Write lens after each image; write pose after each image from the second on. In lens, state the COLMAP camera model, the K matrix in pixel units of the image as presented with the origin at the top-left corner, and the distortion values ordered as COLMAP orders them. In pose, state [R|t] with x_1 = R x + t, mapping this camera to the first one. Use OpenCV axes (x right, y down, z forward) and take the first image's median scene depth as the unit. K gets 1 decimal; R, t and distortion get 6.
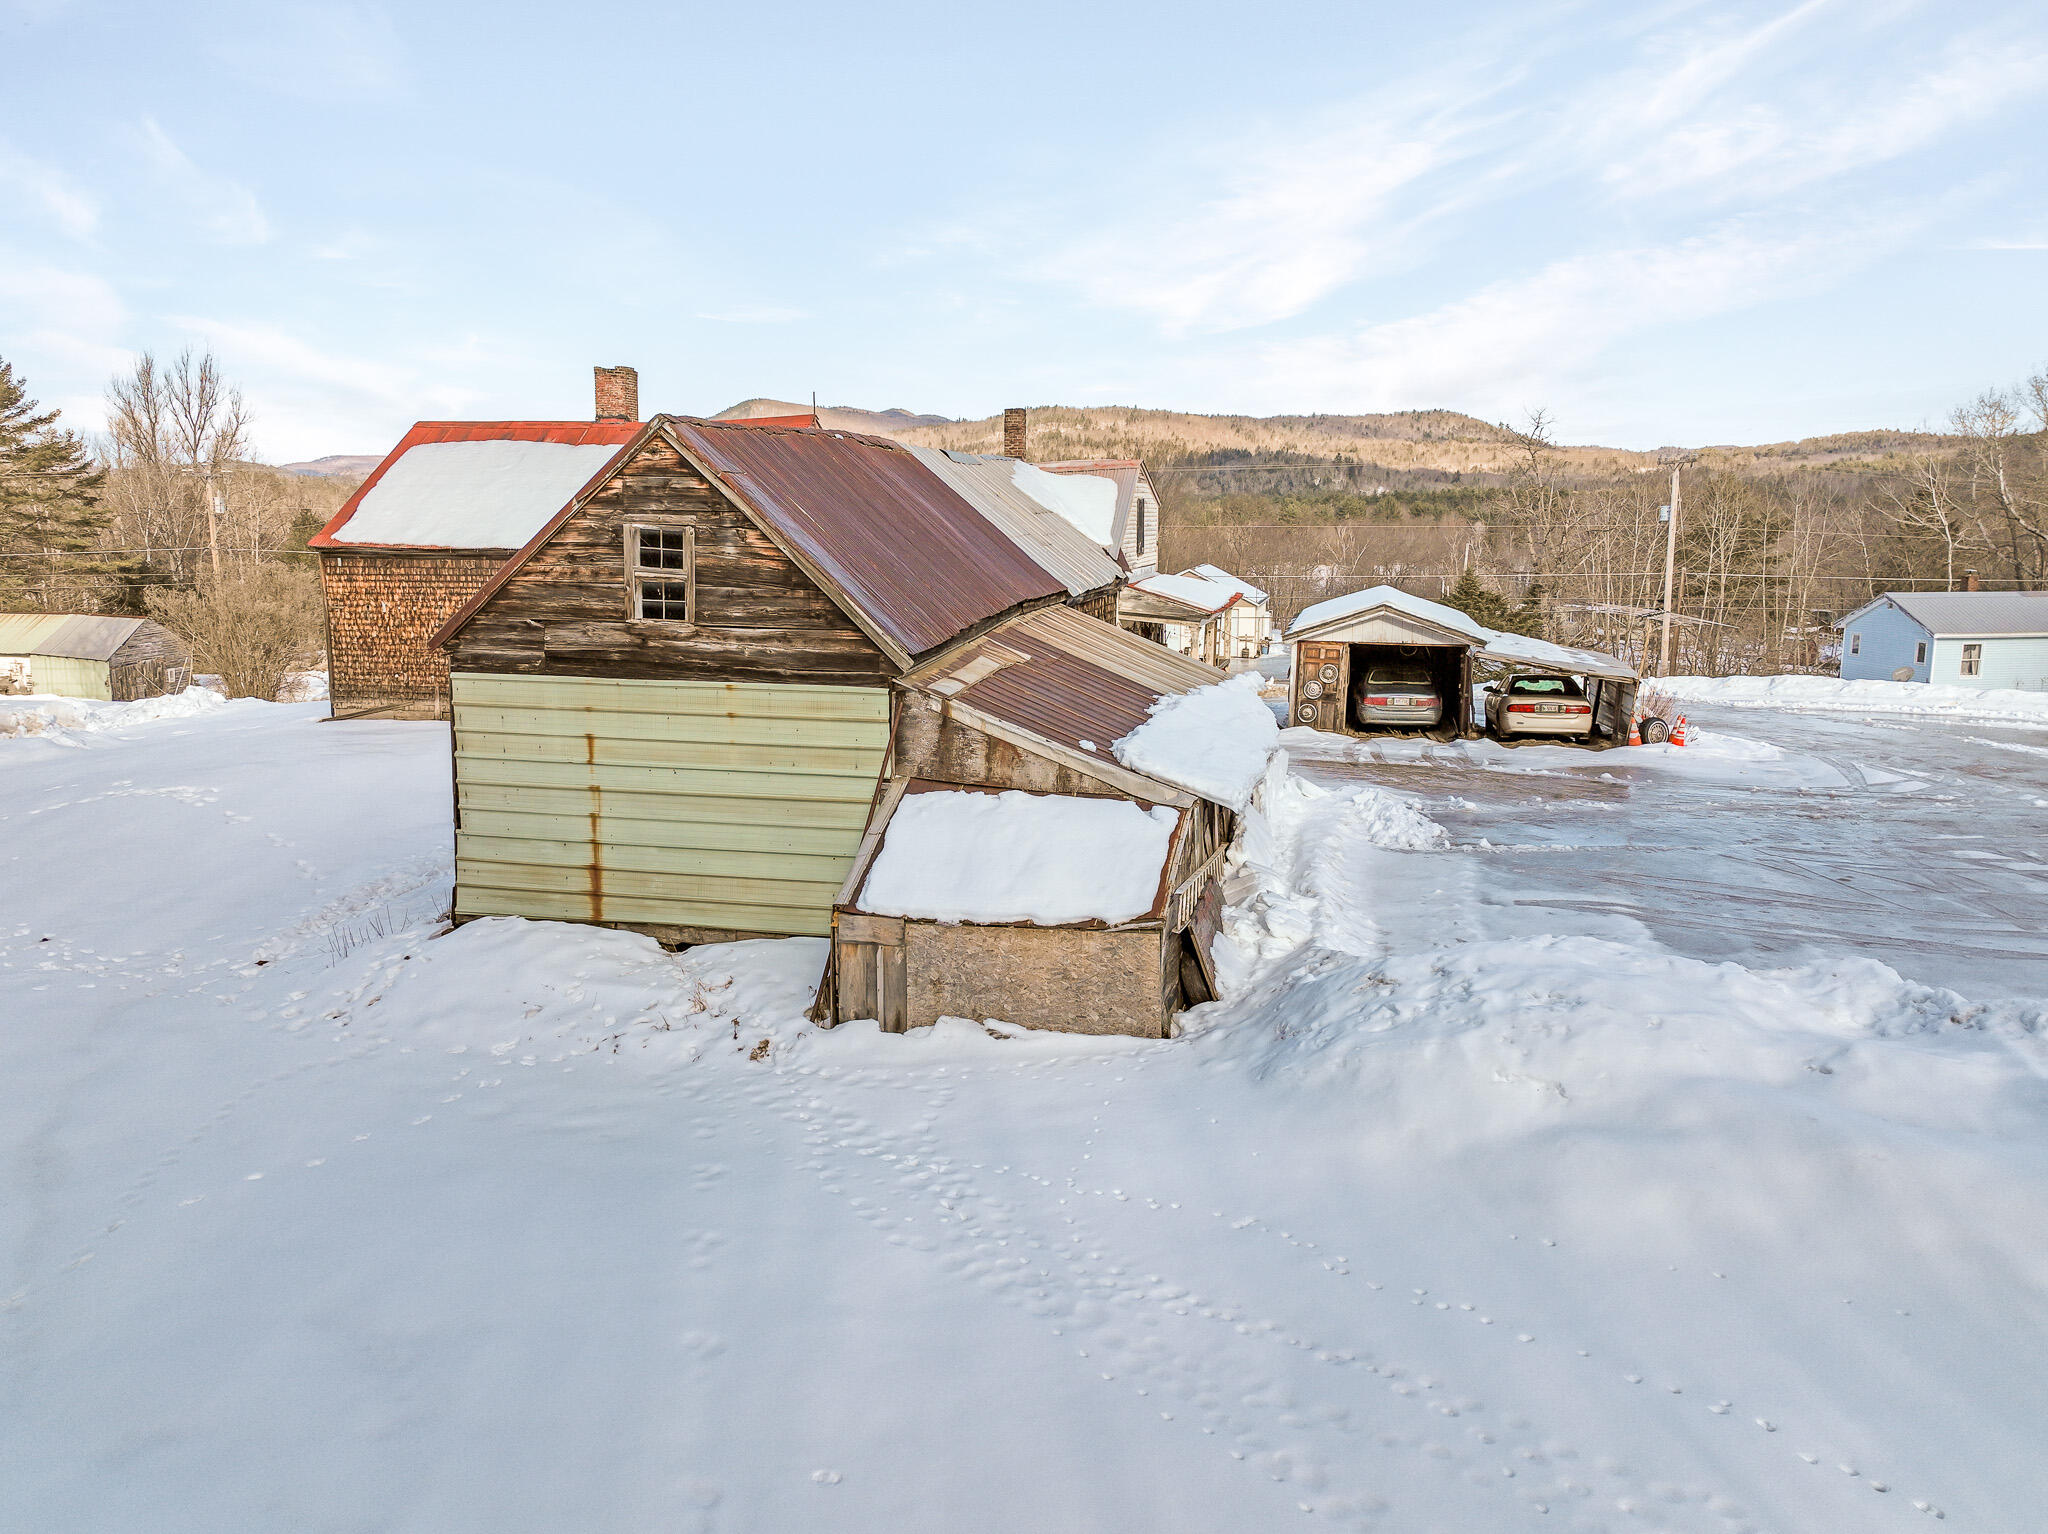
lens RADIAL K [[1438.3, 0, 1012.5], [0, 1438.3, 774.7], [0, 0, 1]] dist [0.005494, 0.013630]
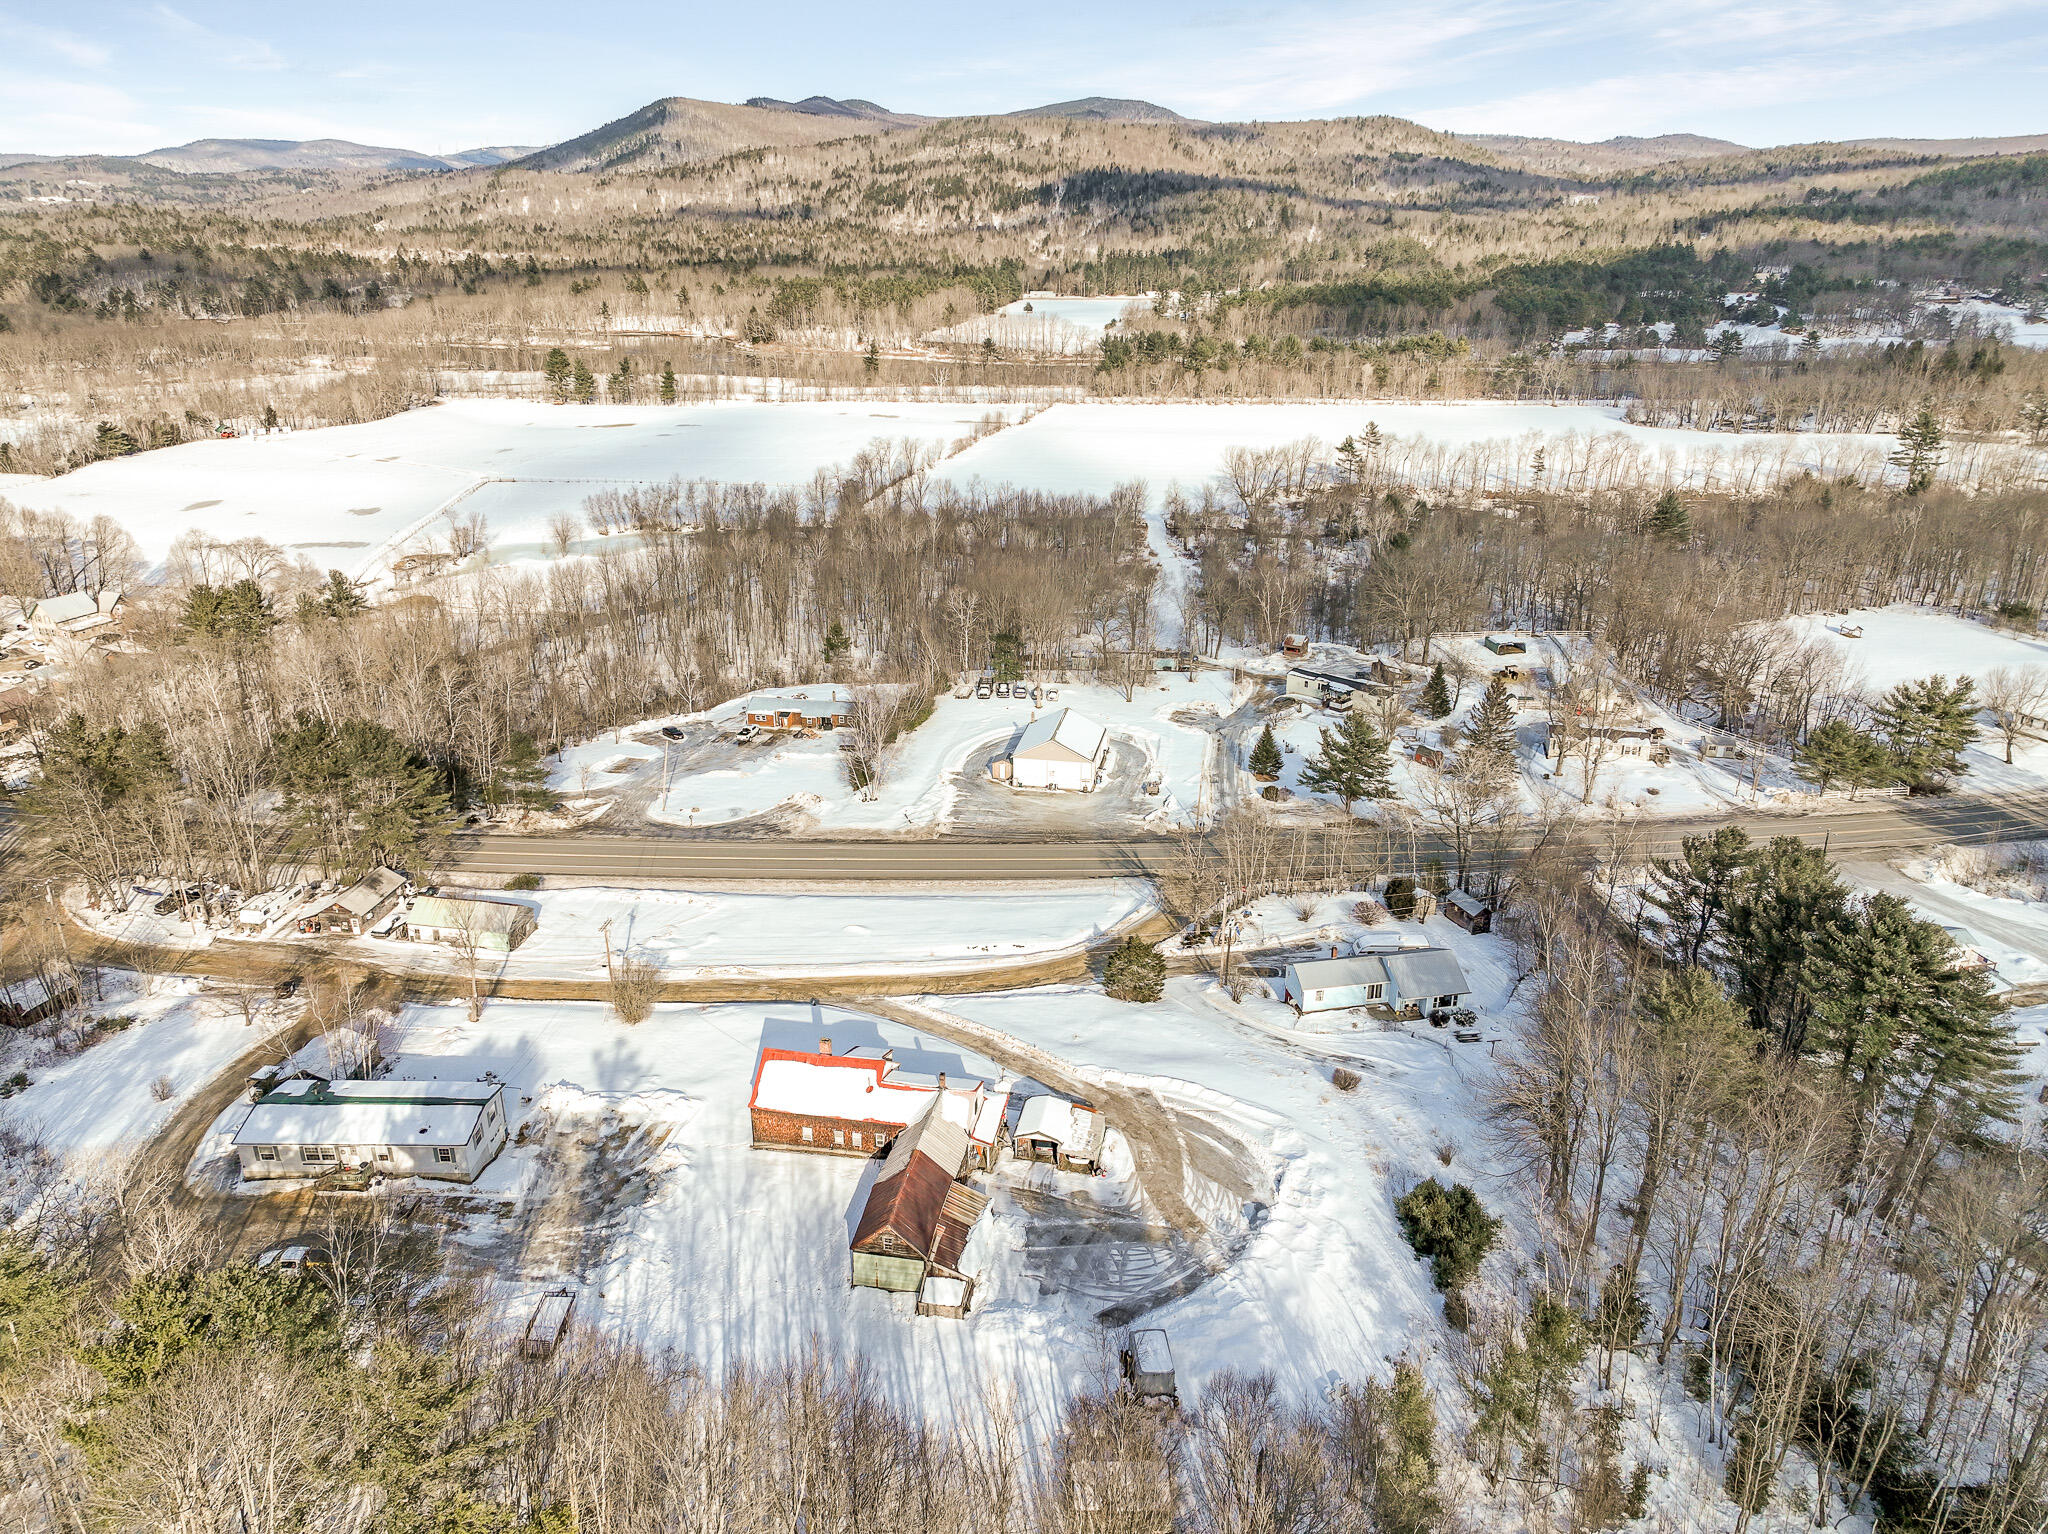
lens RADIAL K [[1438.3, 0, 1014.0], [0, 1438.3, 765.2], [0, 0, 1]] dist [0.005494, 0.013630]
pose [[0.999008, -0.017816, 0.040814, 0.099736], [0.009516, 0.980724, 0.195164, -3.481432], [-0.043504, -0.194582, 0.979921, -4.942346]]
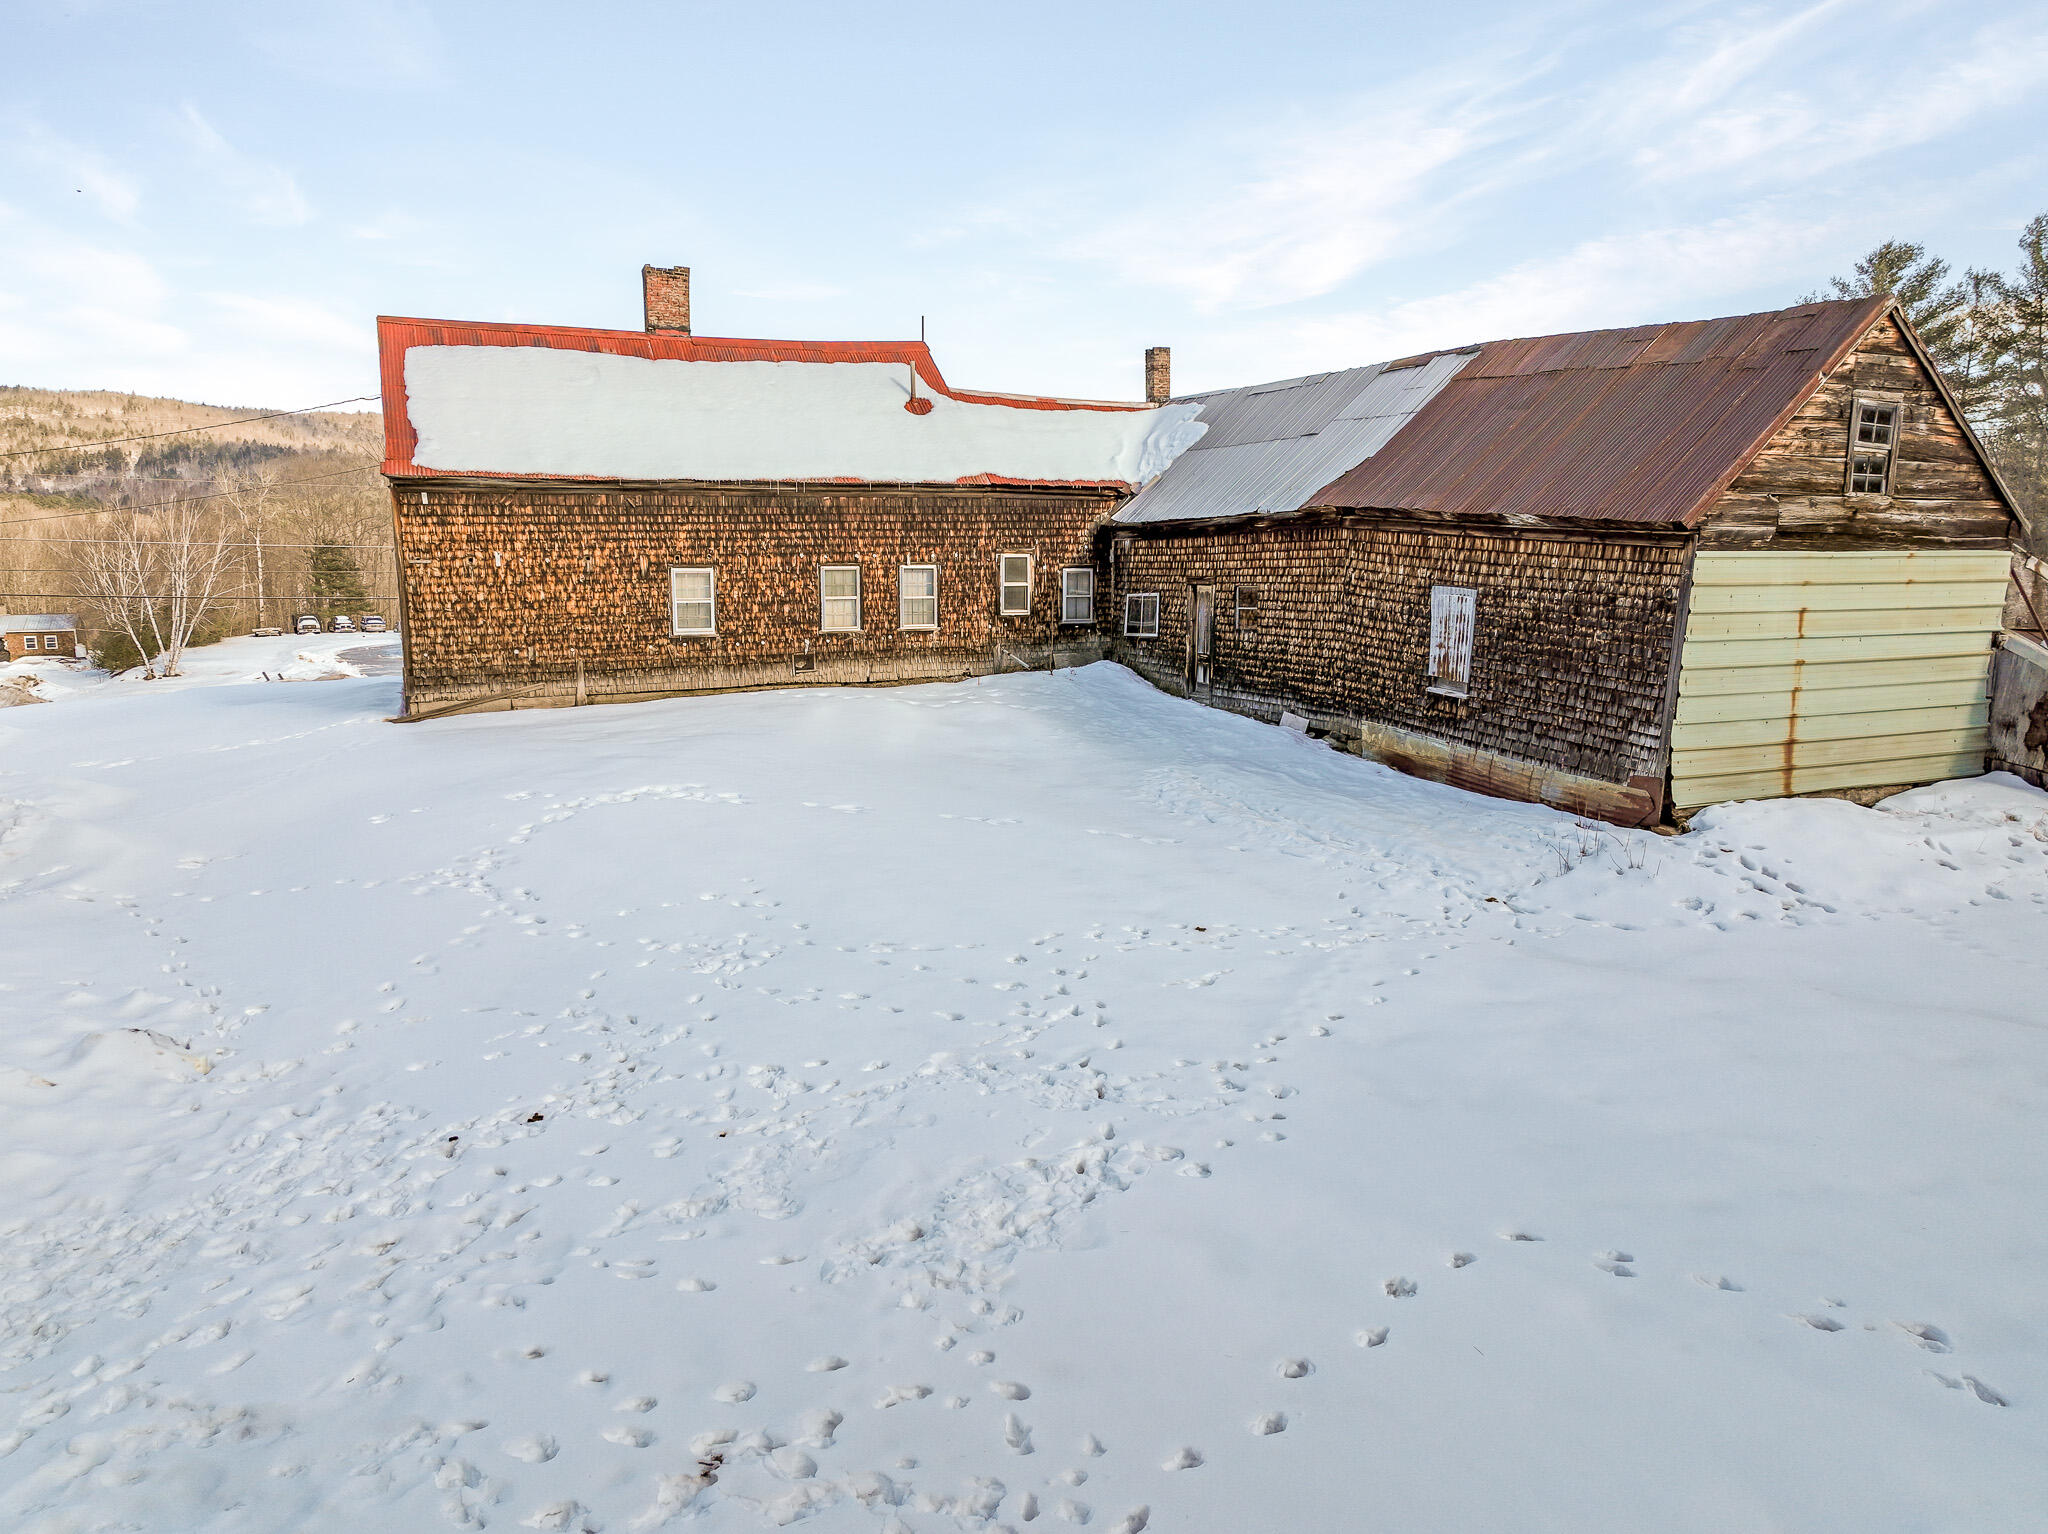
lens RADIAL K [[1438.3, 0, 1025.5], [0, 1438.3, 767.1], [0, 0, 1]] dist [0.005494, 0.013630]
pose [[0.807516, -0.099569, 0.581381, -1.342091], [0.105037, 0.994170, 0.024371, 0.000844], [-0.580418, 0.041387, 0.813266, 0.497349]]
